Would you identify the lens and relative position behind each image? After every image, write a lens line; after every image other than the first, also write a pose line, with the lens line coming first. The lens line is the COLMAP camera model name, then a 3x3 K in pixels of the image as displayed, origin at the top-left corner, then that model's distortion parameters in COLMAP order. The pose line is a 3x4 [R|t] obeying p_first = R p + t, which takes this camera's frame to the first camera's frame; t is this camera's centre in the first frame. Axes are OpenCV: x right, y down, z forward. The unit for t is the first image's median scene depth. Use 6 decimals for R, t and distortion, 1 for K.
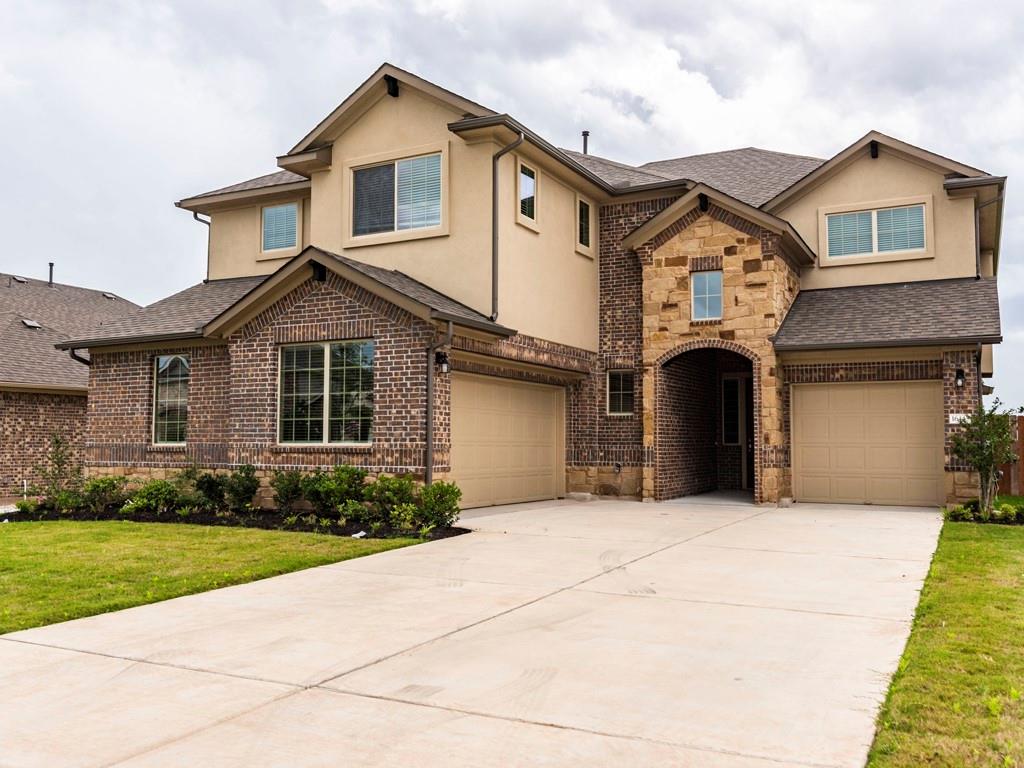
lens RADIAL K [[897.0, 0, 508.9], [0, 897.0, 385.1], [0, 0, 1]] dist [0.003302, -0.002723]
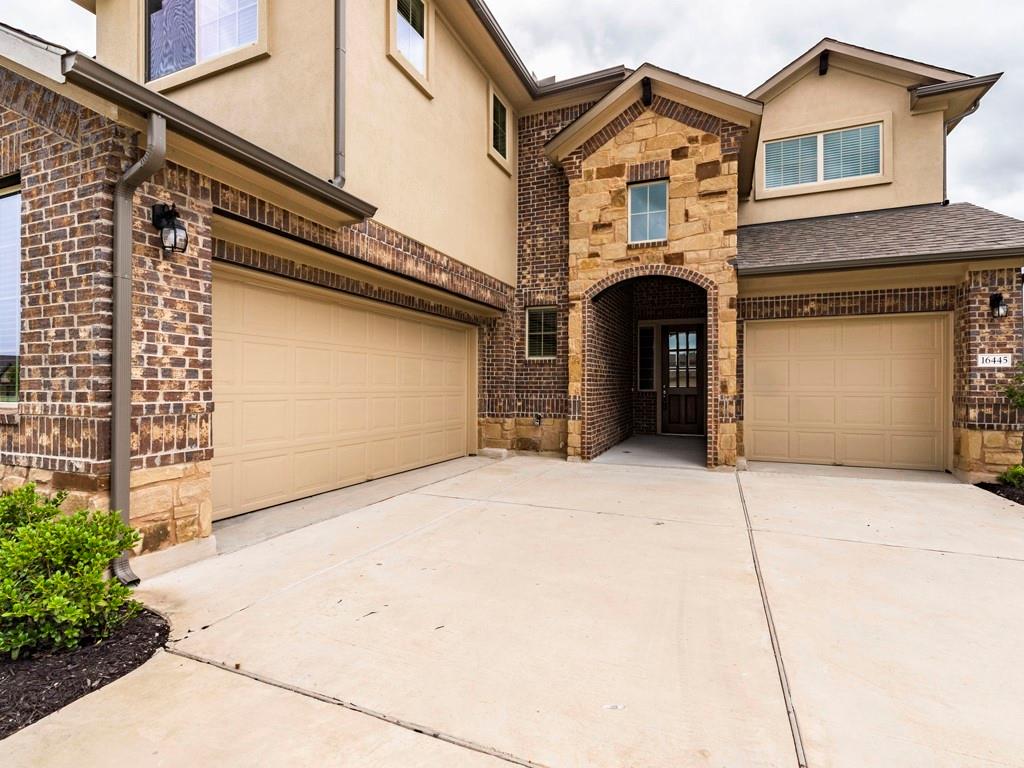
lens RADIAL K [[498.7, 0, 514.2], [0, 498.7, 383.0], [0, 0, 1]] dist [0.003814, 0.000251]
pose [[0.996221, -0.001758, 0.086837, 0.063476], [-0.003562, 0.998126, 0.061081, 0.030593], [-0.086782, -0.061160, 0.994348, 0.587871]]
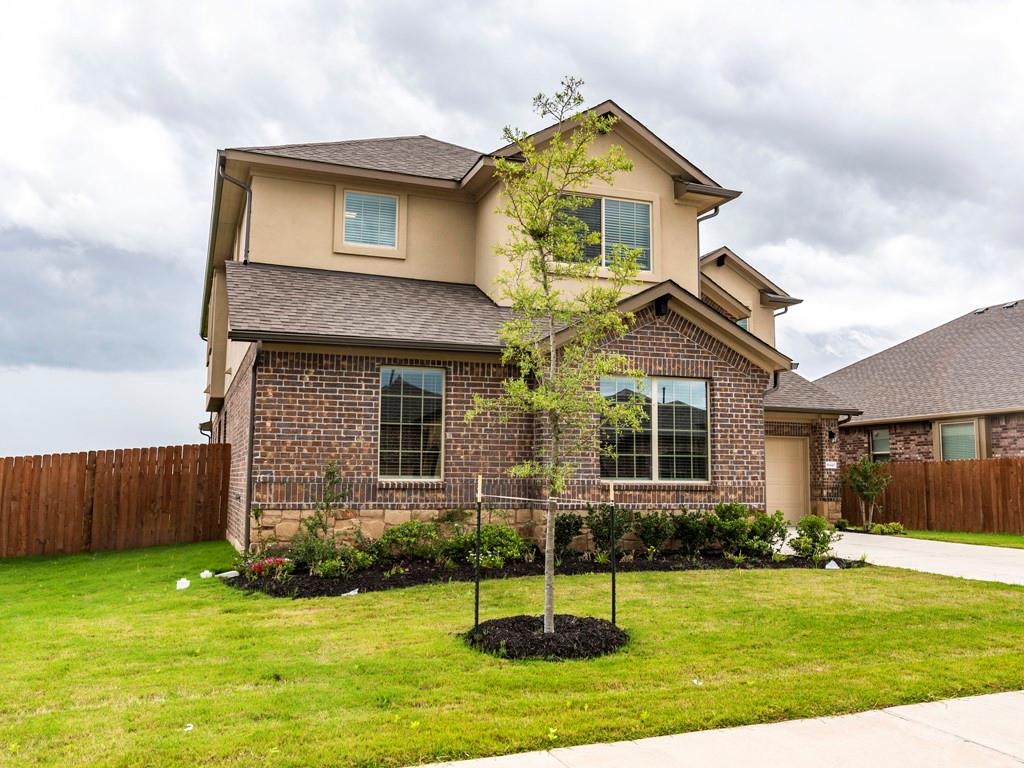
lens RADIAL K [[896.7, 0, 506.9], [0, 896.7, 375.6], [0, 0, 1]] dist [0.004913, -0.003582]
pose [[0.670490, 0.090763, 0.736346, -0.882659], [-0.057388, 0.995860, -0.070496, 0.024655], [-0.739696, 0.005010, 0.672923, 0.390384]]
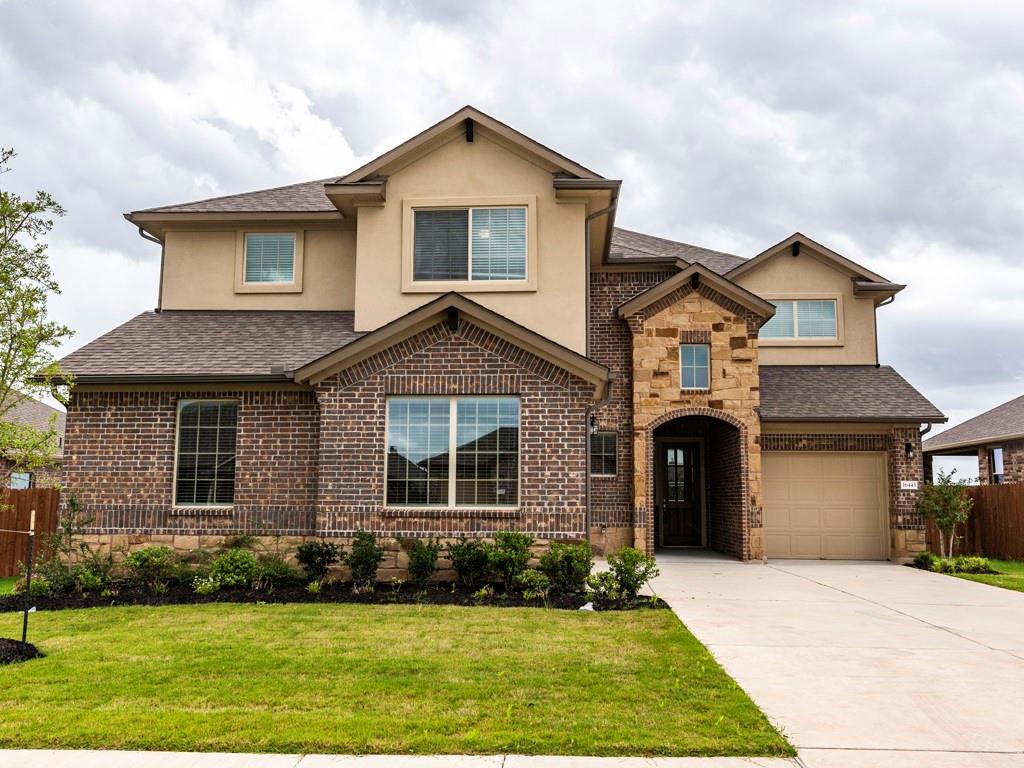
lens RADIAL K [[896.7, 0, 510.7], [0, 896.7, 386.2], [0, 0, 1]] dist [0.004913, -0.003582]
pose [[0.913974, 0.053935, 0.402172, -0.442796], [-0.030863, 0.997496, -0.063634, -0.001158], [-0.404598, 0.045748, 0.913350, 0.115629]]
